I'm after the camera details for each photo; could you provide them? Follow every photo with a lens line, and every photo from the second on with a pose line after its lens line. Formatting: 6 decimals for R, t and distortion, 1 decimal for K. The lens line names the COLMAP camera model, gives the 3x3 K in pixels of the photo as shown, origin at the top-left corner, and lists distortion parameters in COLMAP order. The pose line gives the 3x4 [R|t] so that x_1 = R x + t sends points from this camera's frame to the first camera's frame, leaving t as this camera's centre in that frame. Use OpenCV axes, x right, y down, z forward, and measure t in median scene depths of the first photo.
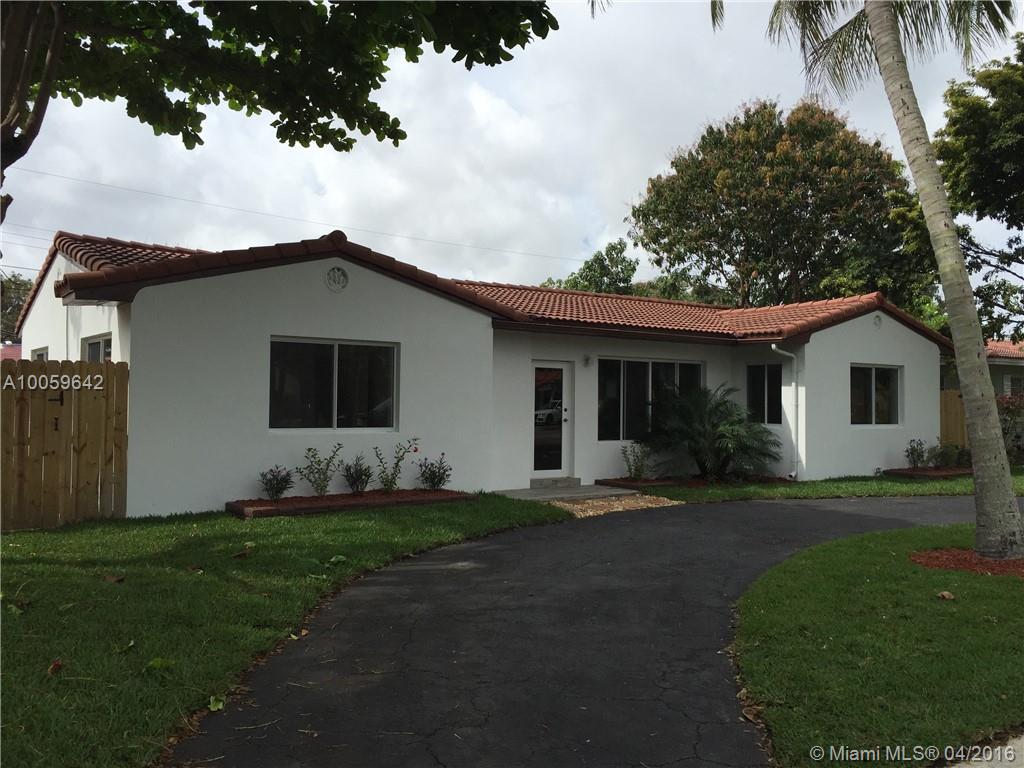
lens RADIAL K [[860.0, 0, 515.1], [0, 860.0, 360.3], [0, 0, 1]] dist [0.064379, -0.002295]
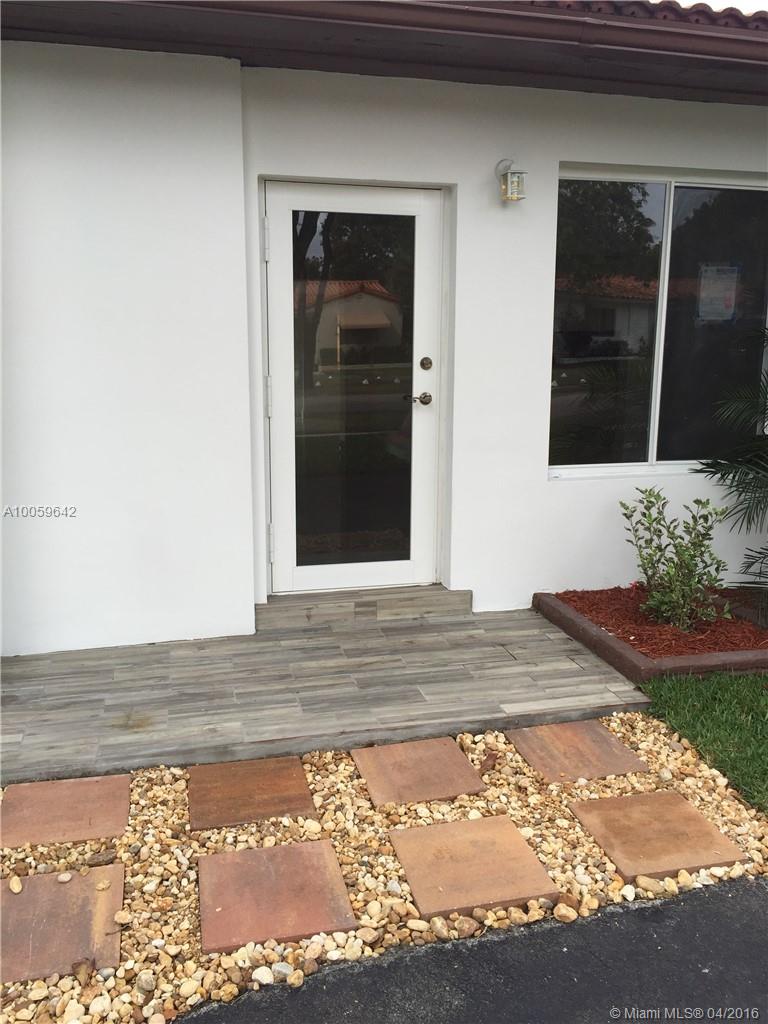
lens RADIAL K [[875.5, 0, 387.9], [0, 875.5, 497.8], [0, 0, 1]] dist [0.085706, -0.112225]
pose [[0.929320, 0.056304, -0.364957, 0.148384], [0.025317, 0.976268, 0.215082, 0.034873], [0.368405, -0.209120, 0.905840, 0.665961]]
